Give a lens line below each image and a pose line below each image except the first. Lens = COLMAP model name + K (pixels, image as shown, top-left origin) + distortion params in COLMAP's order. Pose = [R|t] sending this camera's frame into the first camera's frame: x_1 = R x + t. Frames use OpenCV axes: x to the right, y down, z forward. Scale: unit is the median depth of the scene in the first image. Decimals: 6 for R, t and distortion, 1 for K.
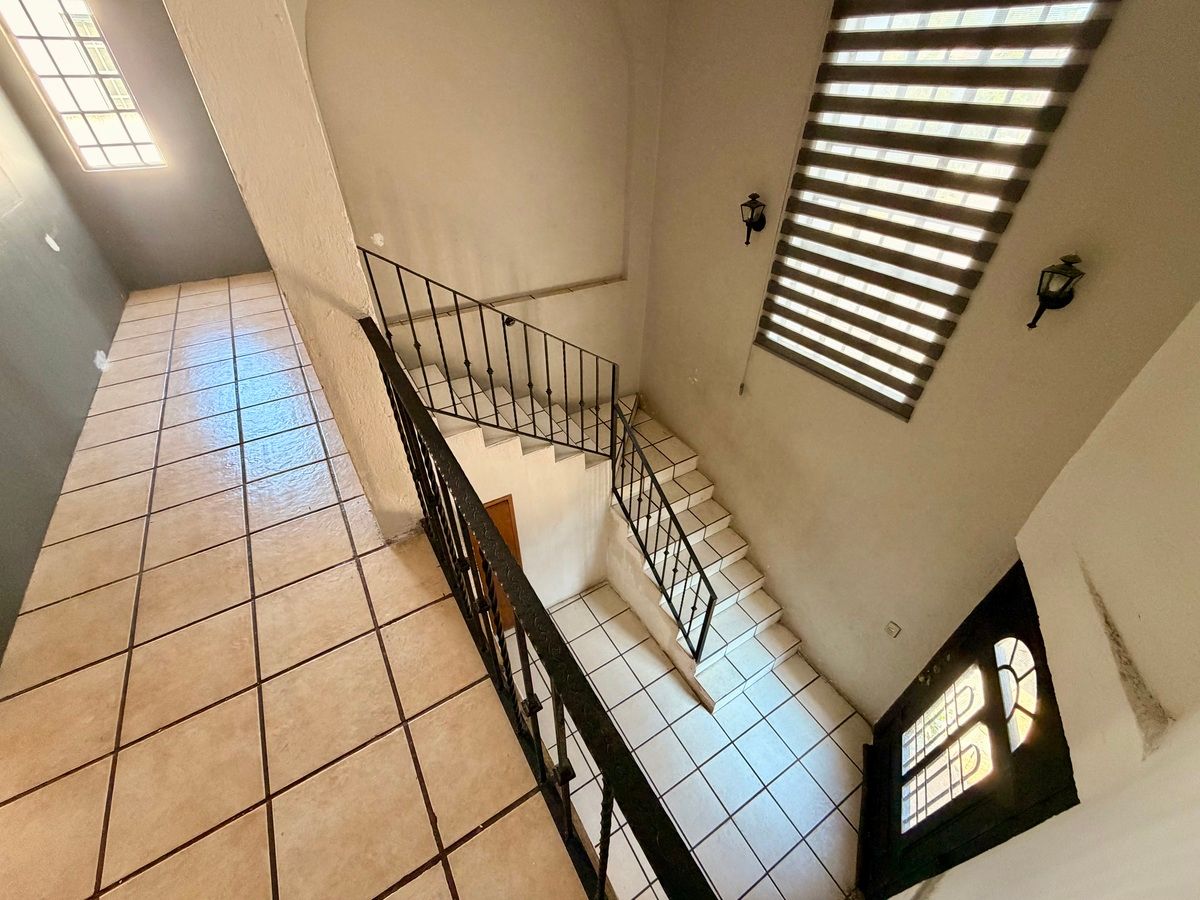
lens RADIAL K [[479.0, 0, 597.0], [0, 479.0, 450.3], [0, 0, 1]] dist [0.000914, 0.000161]
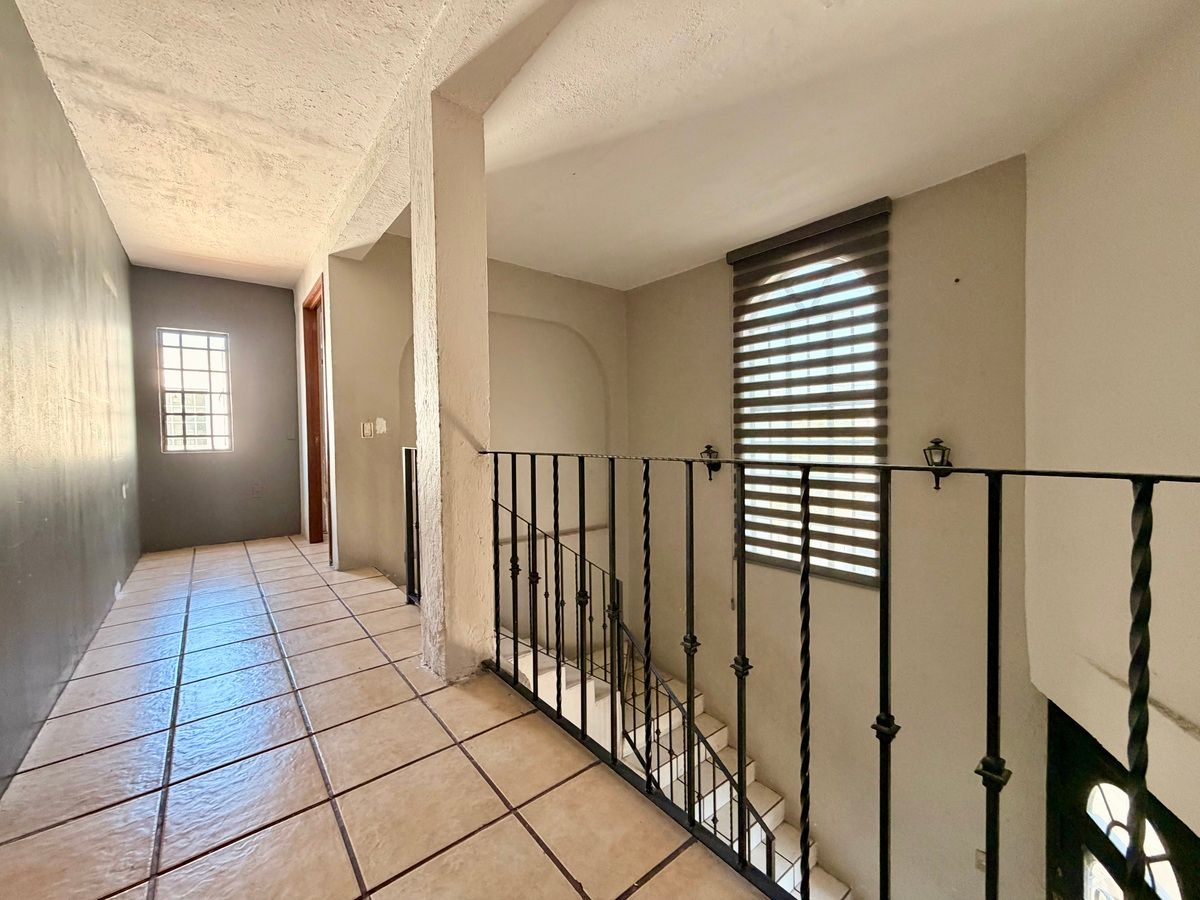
lens RADIAL K [[479.0, 0, 599.3], [0, 479.0, 446.9], [0, 0, 1]] dist [0.000914, 0.000161]
pose [[0.991860, -0.025281, 0.124796, -0.210923], [0.095924, 0.792889, -0.601768, 0.363620], [-0.083736, 0.608841, 0.788860, -0.069399]]
